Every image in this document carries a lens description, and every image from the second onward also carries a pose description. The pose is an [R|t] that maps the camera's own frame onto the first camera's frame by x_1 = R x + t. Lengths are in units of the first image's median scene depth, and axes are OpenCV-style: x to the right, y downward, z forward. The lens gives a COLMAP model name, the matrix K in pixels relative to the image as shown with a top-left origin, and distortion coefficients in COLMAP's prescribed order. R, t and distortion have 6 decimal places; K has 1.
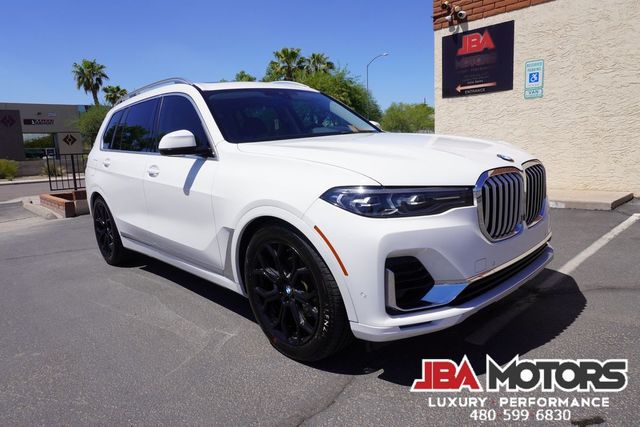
lens RADIAL K [[426.8, 0, 319.6], [0, 426.8, 209.7], [0, 0, 1]] dist [-0.045367, 0.026817]
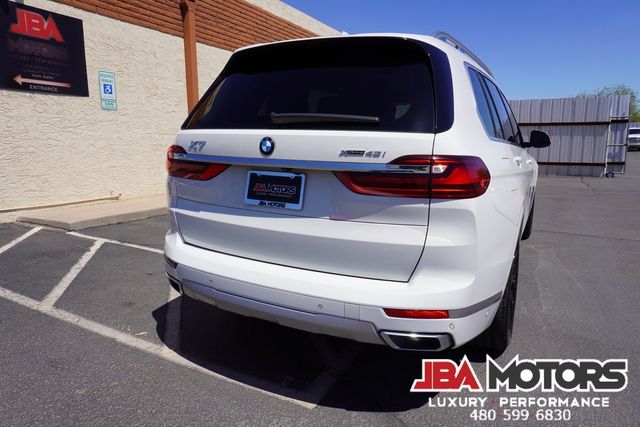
lens RADIAL K [[426.8, 0, 320.5], [0, 426.8, 210.6], [0, 0, 1]] dist [-0.045367, 0.026817]
pose [[-0.335988, -0.096349, 0.936925, -0.551532], [0.163999, 0.973574, 0.158929, -0.102364], [-0.927479, 0.207053, -0.311308, 0.822767]]
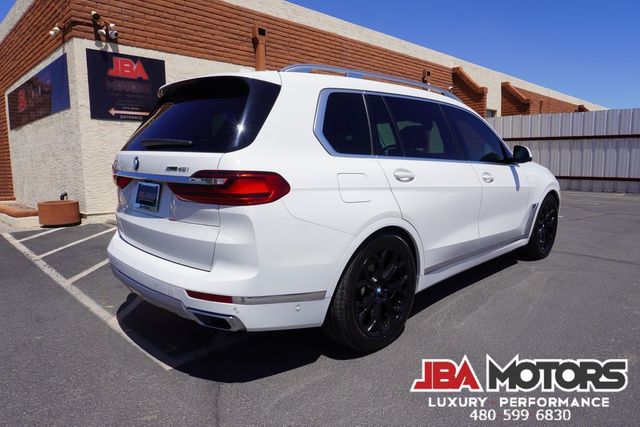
lens RADIAL K [[426.8, 0, 319.4], [0, 426.8, 210.1], [0, 0, 1]] dist [-0.045367, 0.026817]
pose [[-0.042894, -0.066473, 0.996866, -0.641244], [0.166294, 0.983390, 0.072730, -0.070018], [-0.985143, 0.168892, -0.031127, 0.645754]]
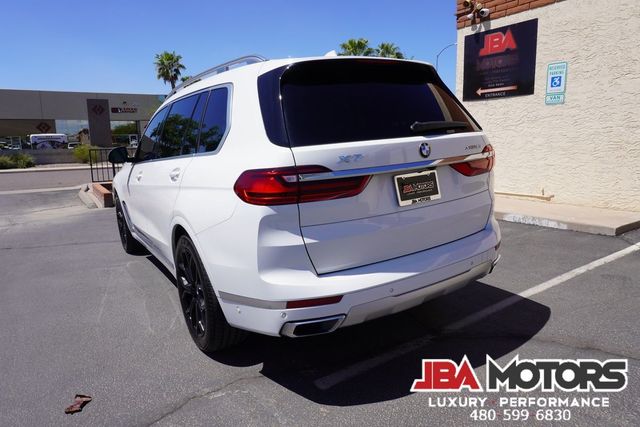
lens RADIAL K [[426.8, 0, 319.1], [0, 426.8, 208.6], [0, 0, 1]] dist [-0.045367, 0.026817]
pose [[0.984698, 0.048225, -0.167465, 0.154197], [-0.044397, 0.998662, 0.026532, -0.037154], [0.168520, -0.018691, 0.985521, 0.010925]]
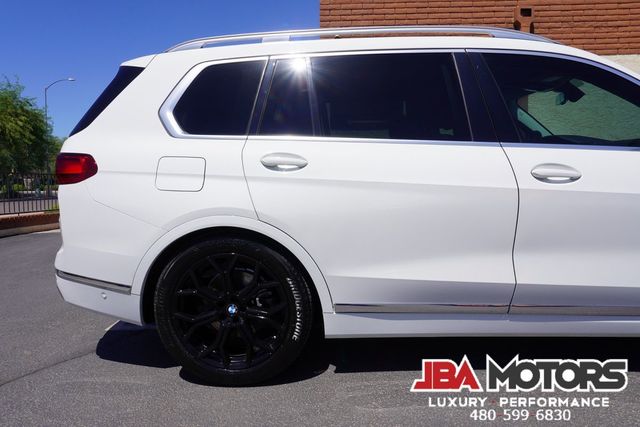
lens RADIAL K [[426.8, 0, 319.4], [0, 426.8, 209.7], [0, 0, 1]] dist [-0.045367, 0.026817]
pose [[0.720163, -0.005785, 0.693781, -0.443298], [0.077203, 0.994423, -0.071847, -0.010465], [-0.689496, 0.105304, 0.716593, 0.357329]]
